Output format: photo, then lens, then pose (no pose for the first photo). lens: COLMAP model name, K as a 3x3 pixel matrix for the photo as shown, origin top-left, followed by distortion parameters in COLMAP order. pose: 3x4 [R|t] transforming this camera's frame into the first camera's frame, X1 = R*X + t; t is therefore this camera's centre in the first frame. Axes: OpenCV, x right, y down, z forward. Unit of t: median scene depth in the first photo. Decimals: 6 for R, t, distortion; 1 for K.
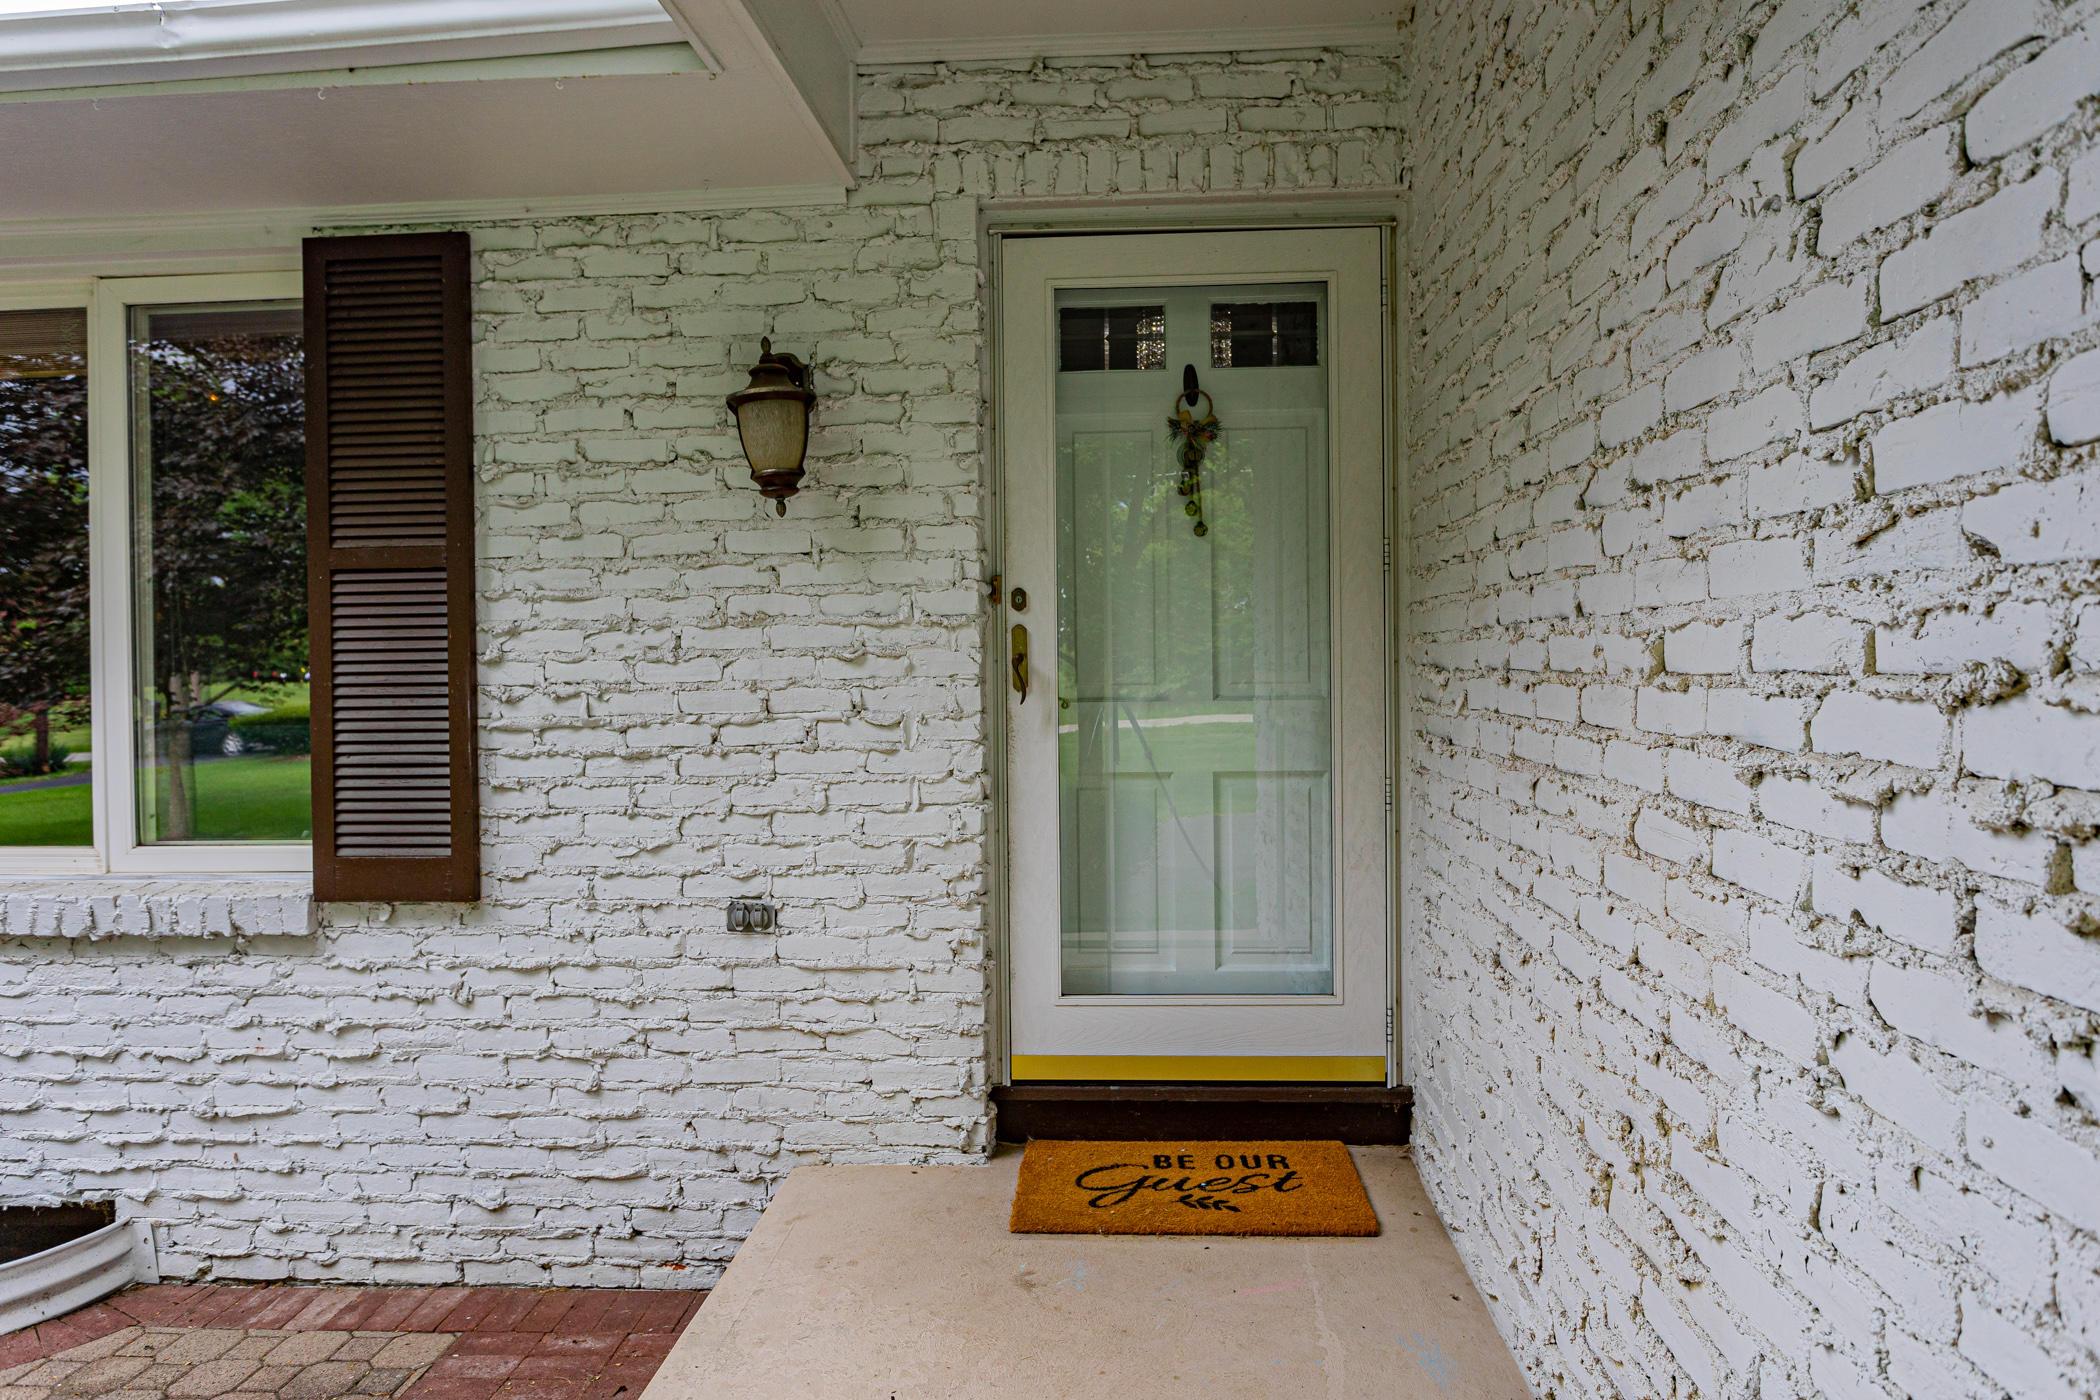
lens RADIAL K [[1282.4, 0, 1049.9], [0, 1282.4, 693.1], [0, 0, 1]] dist [-0.003300, -0.001474]
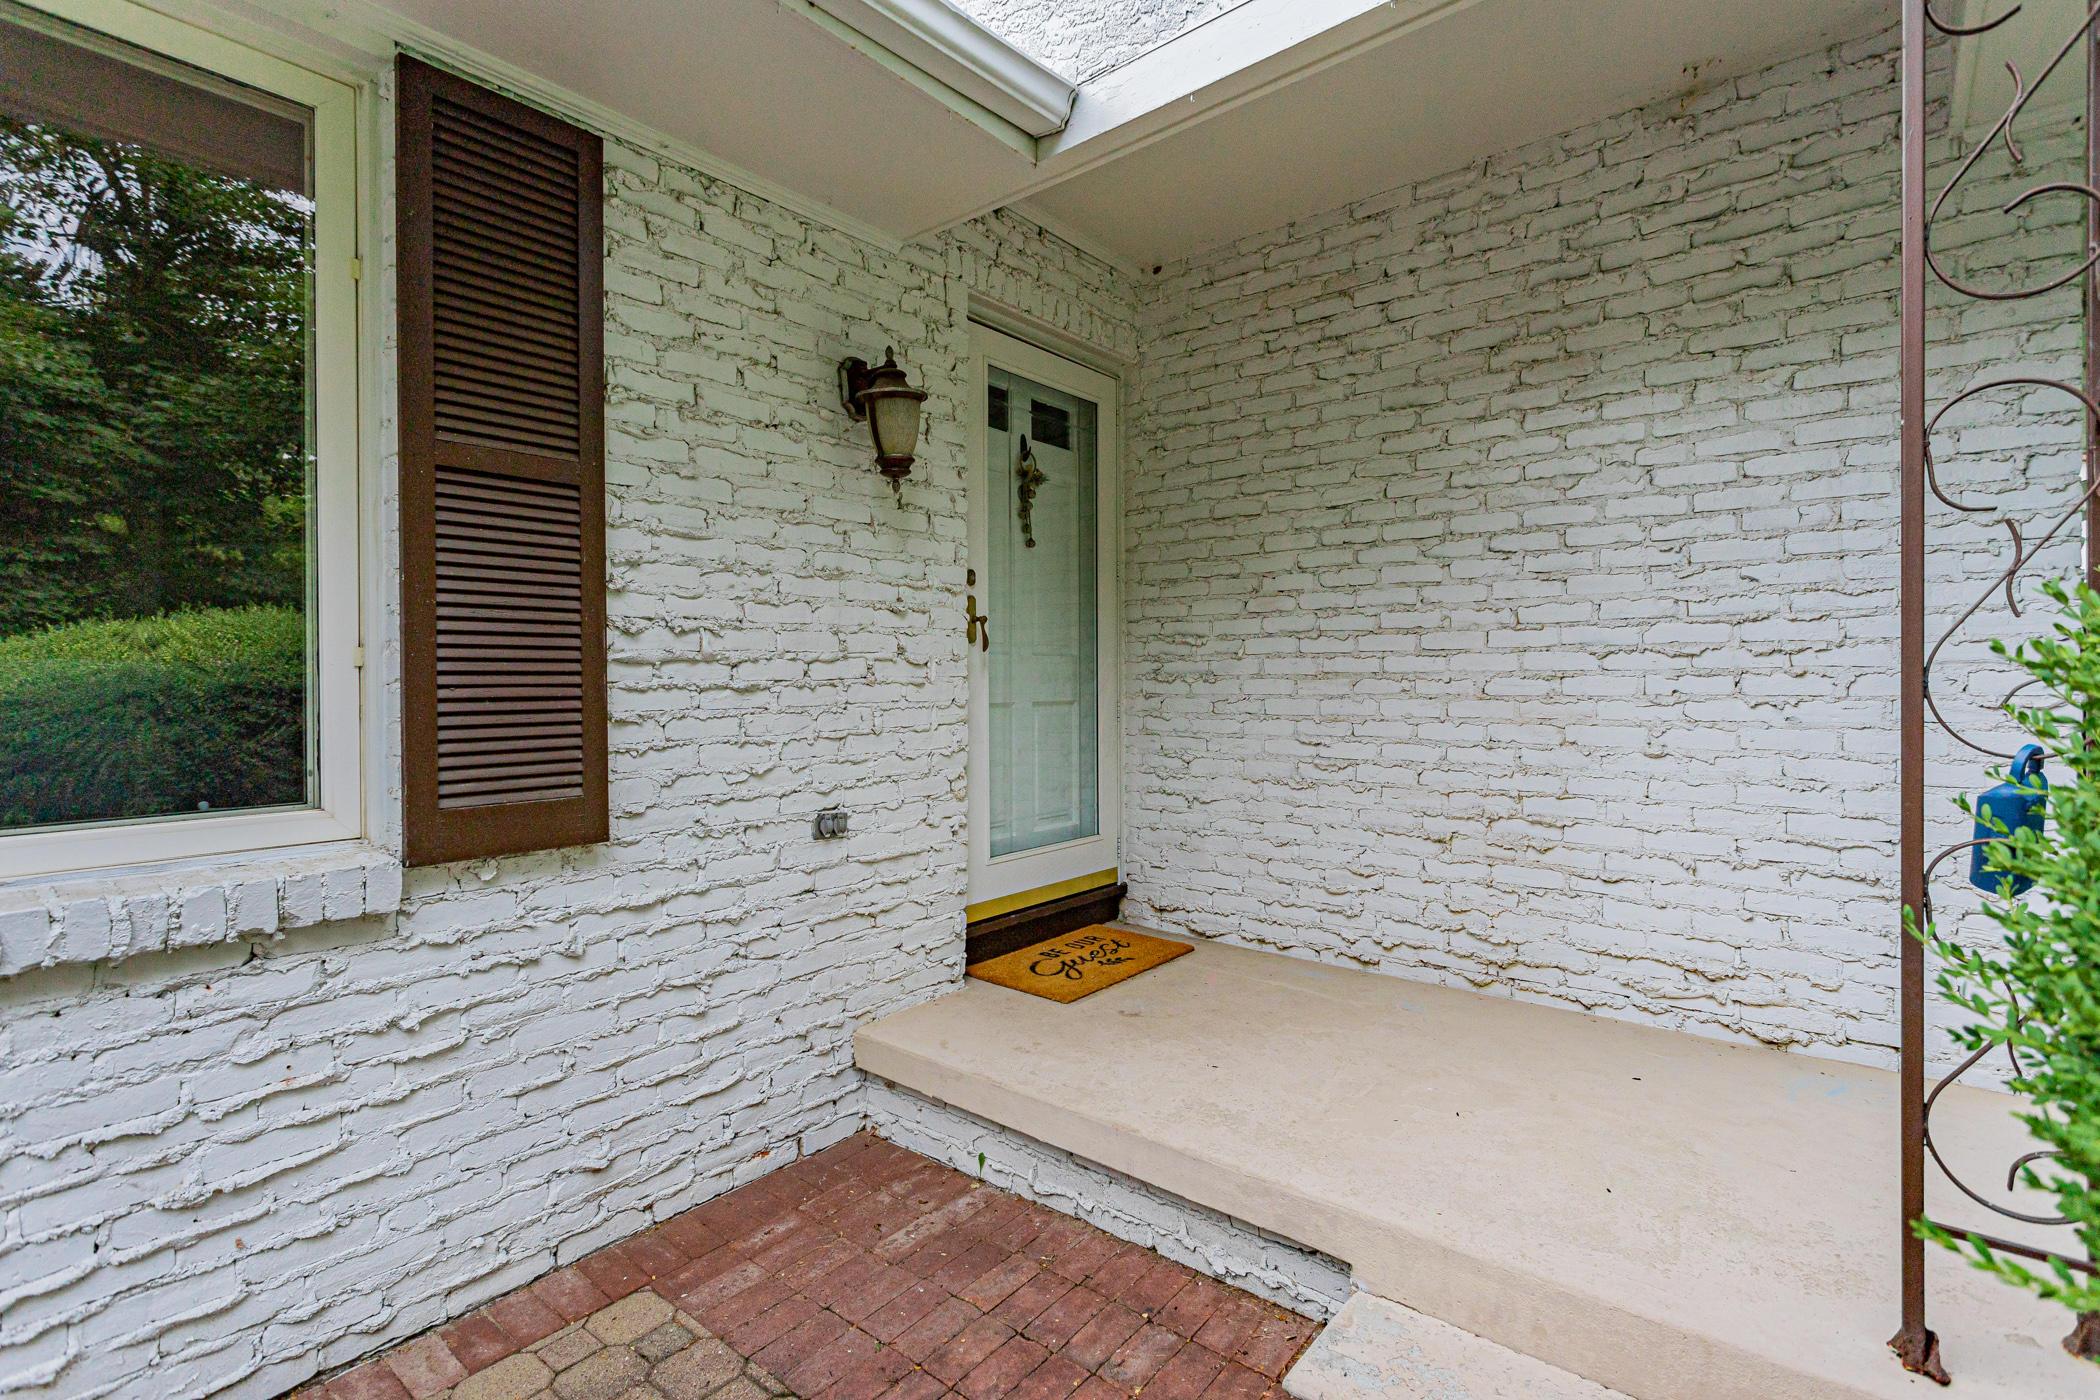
lens RADIAL K [[996.9, 0, 1050.5], [0, 996.9, 692.1], [0, 0, 1]] dist [-0.000300, 0.000576]
pose [[0.580638, -0.000594, 0.814162, -0.855035], [0.015753, 0.999821, -0.010505, 0.064383], [-0.814010, 0.018925, 0.580543, 0.298741]]
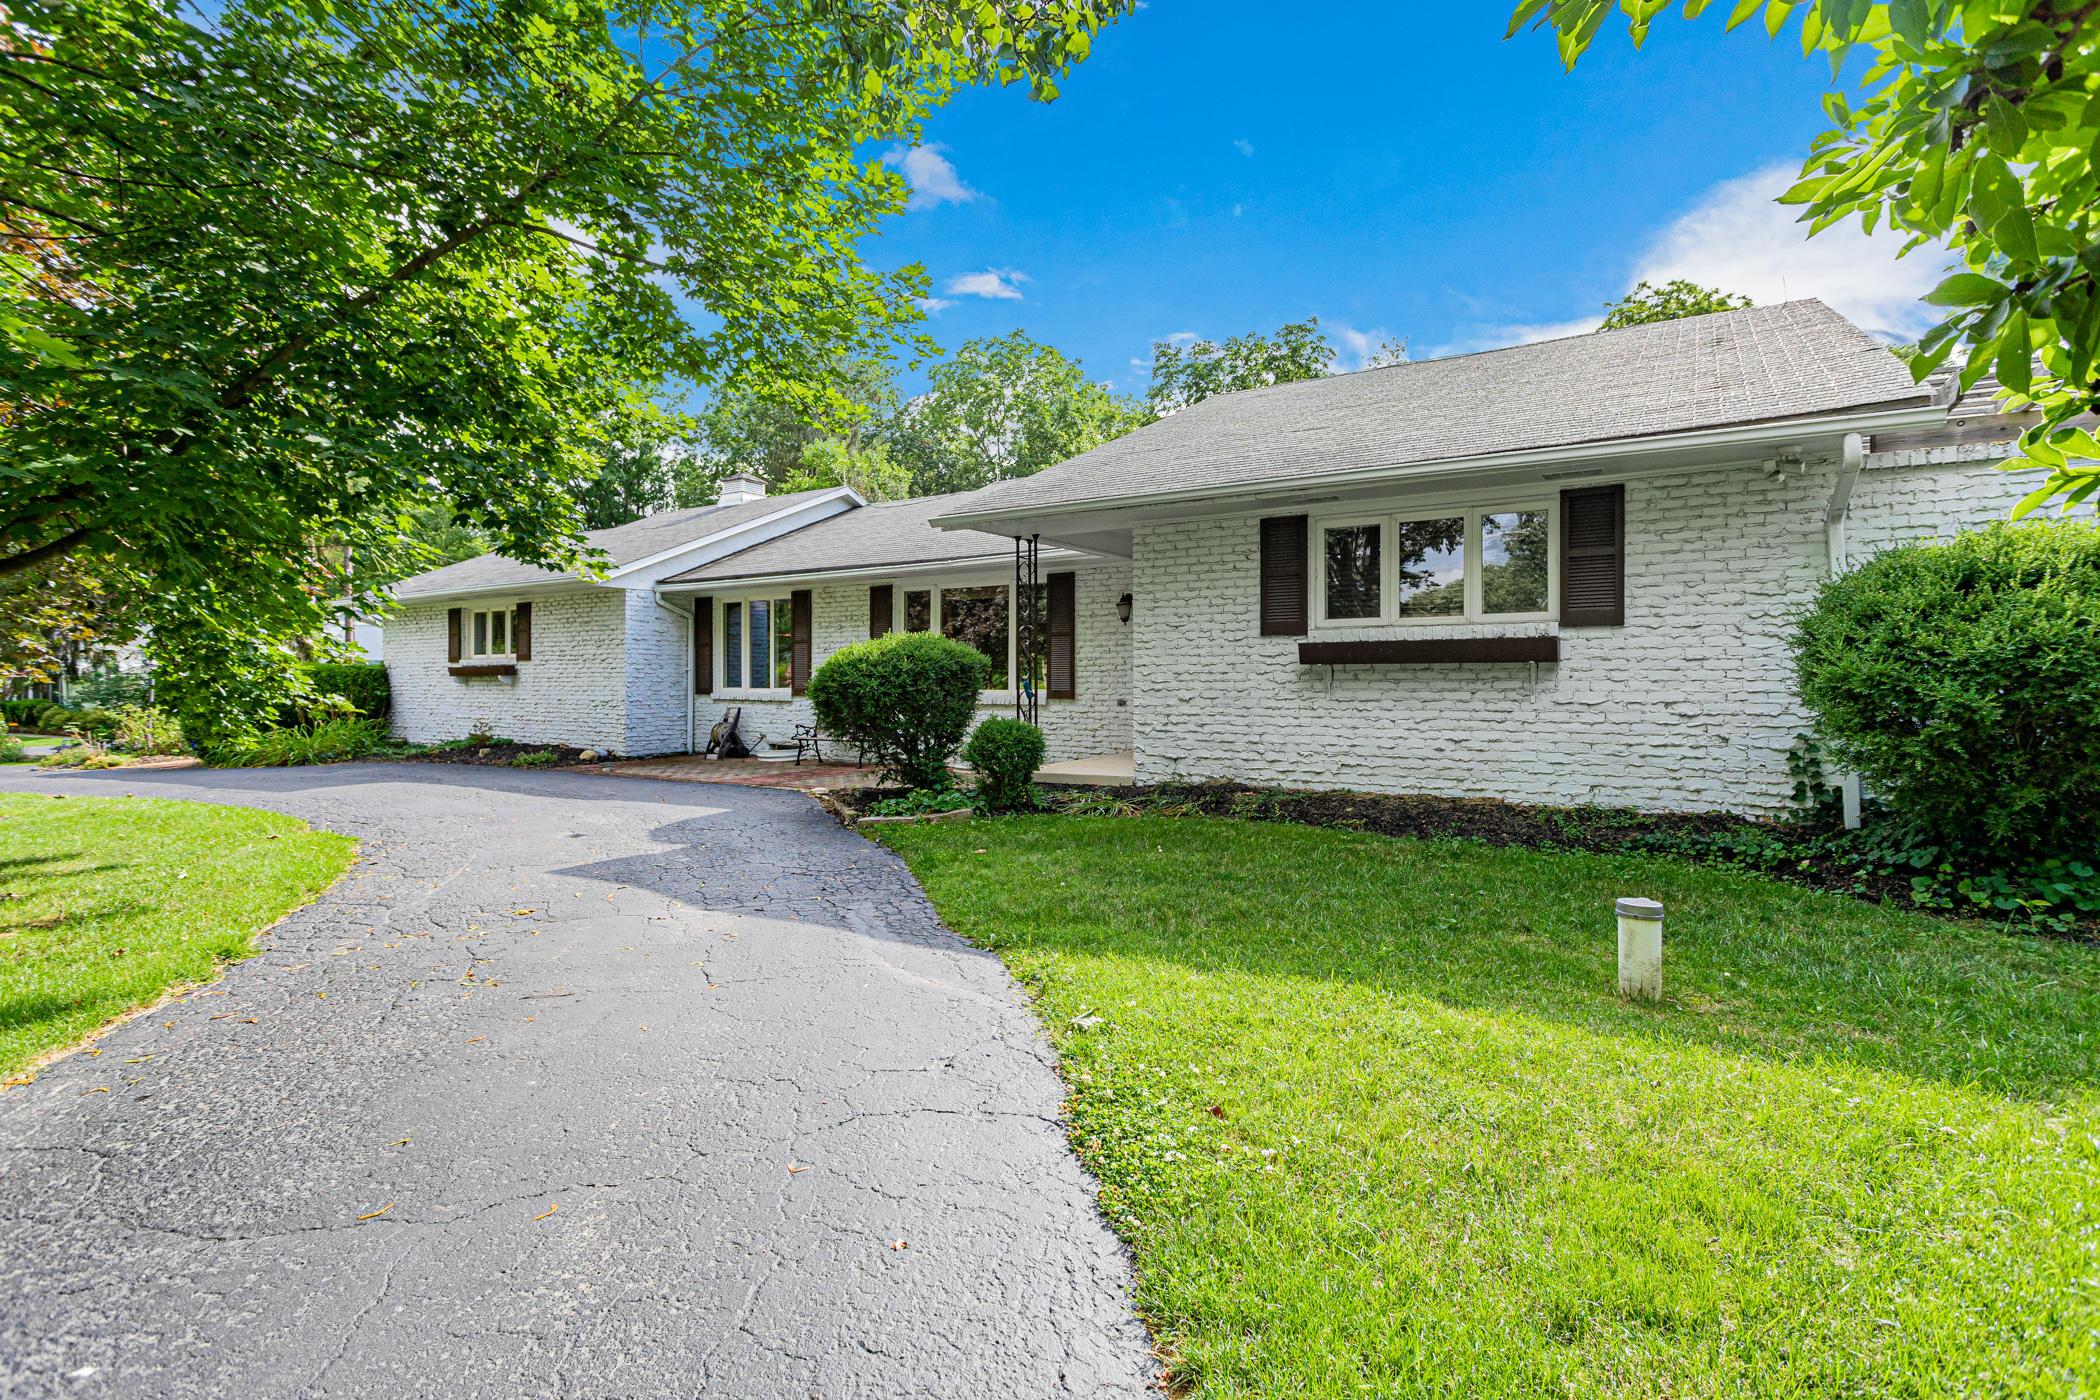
lens RADIAL K [[1025.0, 0, 1046.9], [0, 1025.0, 692.0], [0, 0, 1]] dist [-0.000054, -0.000002]
pose [[0.876358, 0.016901, -0.481364, 1.465031], [-0.018247, 0.999832, 0.001885, 0.128302], [0.481315, 0.007132, 0.876519, -2.711808]]
